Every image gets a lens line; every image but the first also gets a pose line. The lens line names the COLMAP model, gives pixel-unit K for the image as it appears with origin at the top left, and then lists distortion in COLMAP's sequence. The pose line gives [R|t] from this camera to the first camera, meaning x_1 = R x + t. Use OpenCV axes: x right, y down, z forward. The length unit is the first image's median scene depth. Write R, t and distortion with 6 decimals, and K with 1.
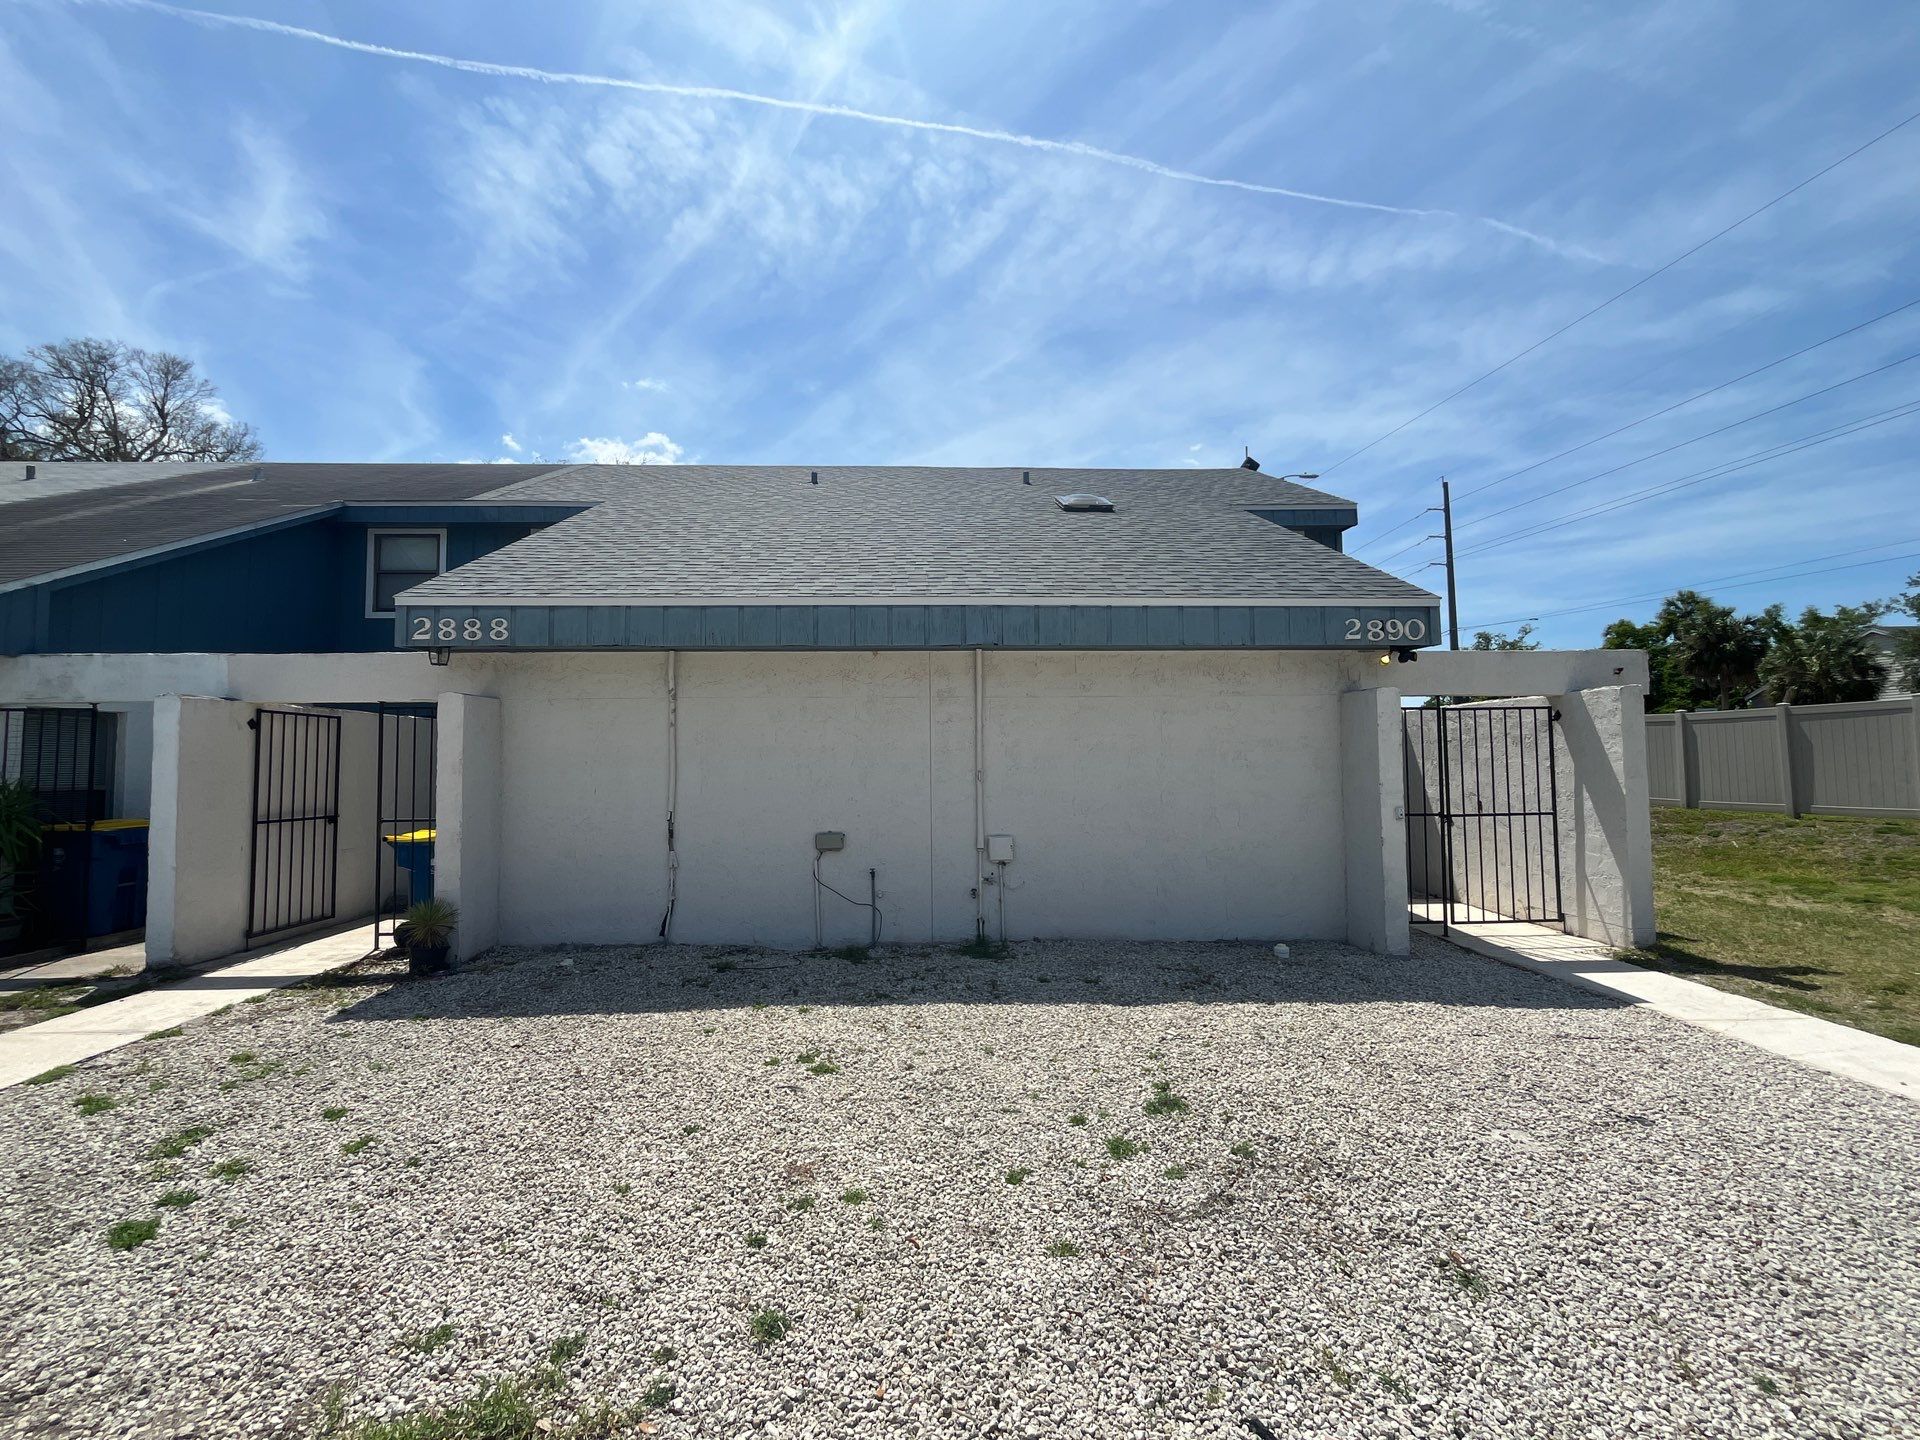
lens RADIAL K [[804.0, 0, 919.8], [0, 804.0, 722.8], [0, 0, 1]] dist [-0.000379, -0.000150]
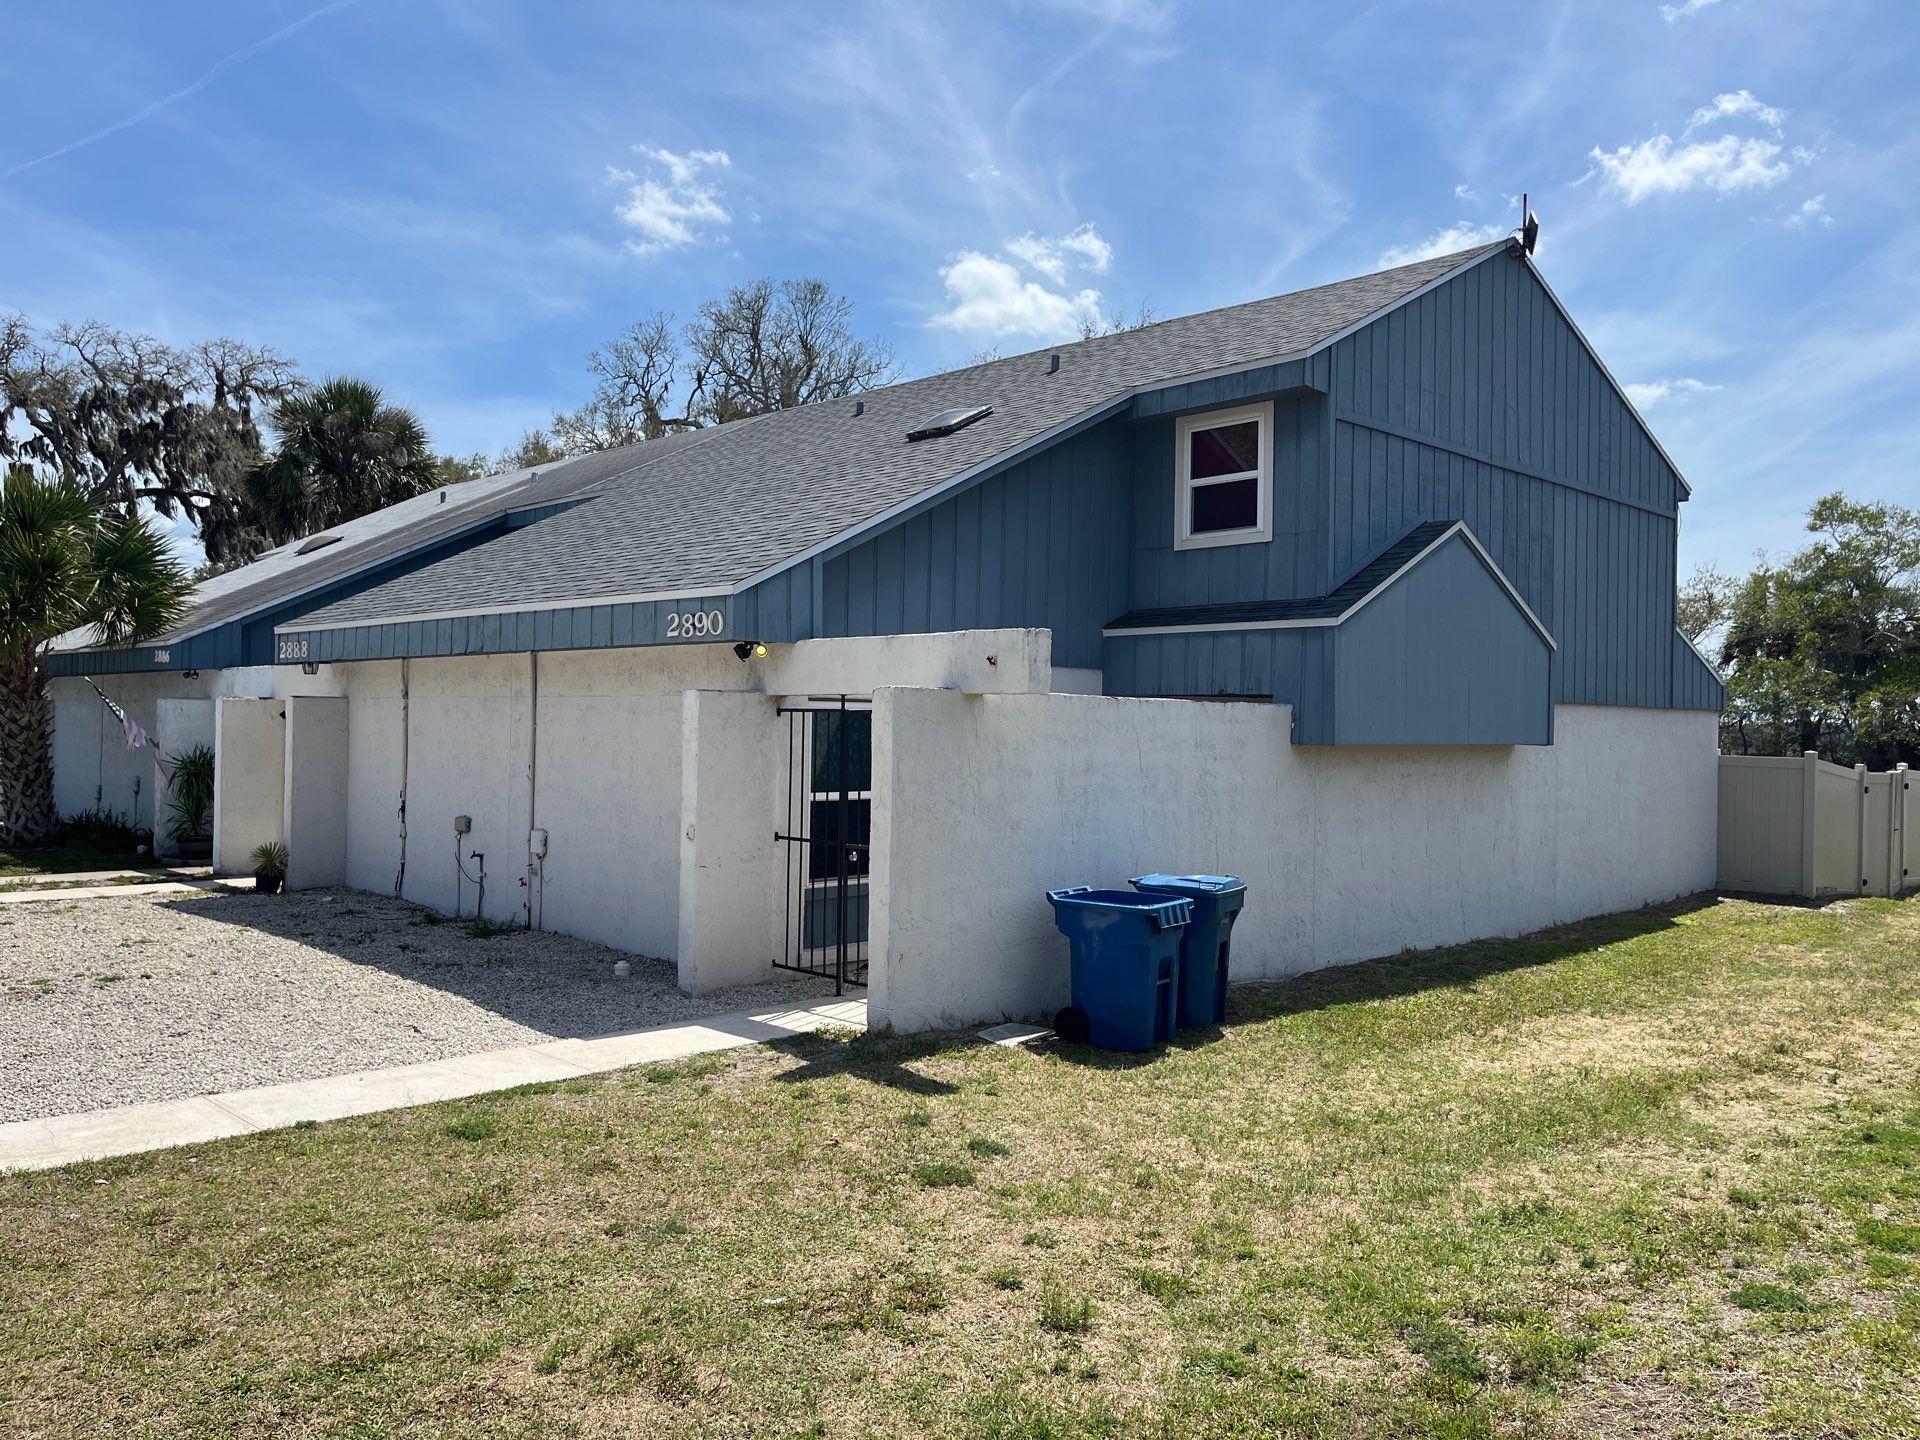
lens RADIAL K [[1362.9, 0, 986.4], [0, 1362.9, 717.5], [0, 0, 1]] dist [0.041700, -0.084121]
pose [[0.715178, 0.012101, -0.698838, 1.754896], [0.014793, 0.999364, 0.032443, -0.054276], [0.698786, -0.033540, 0.714544, 0.138875]]
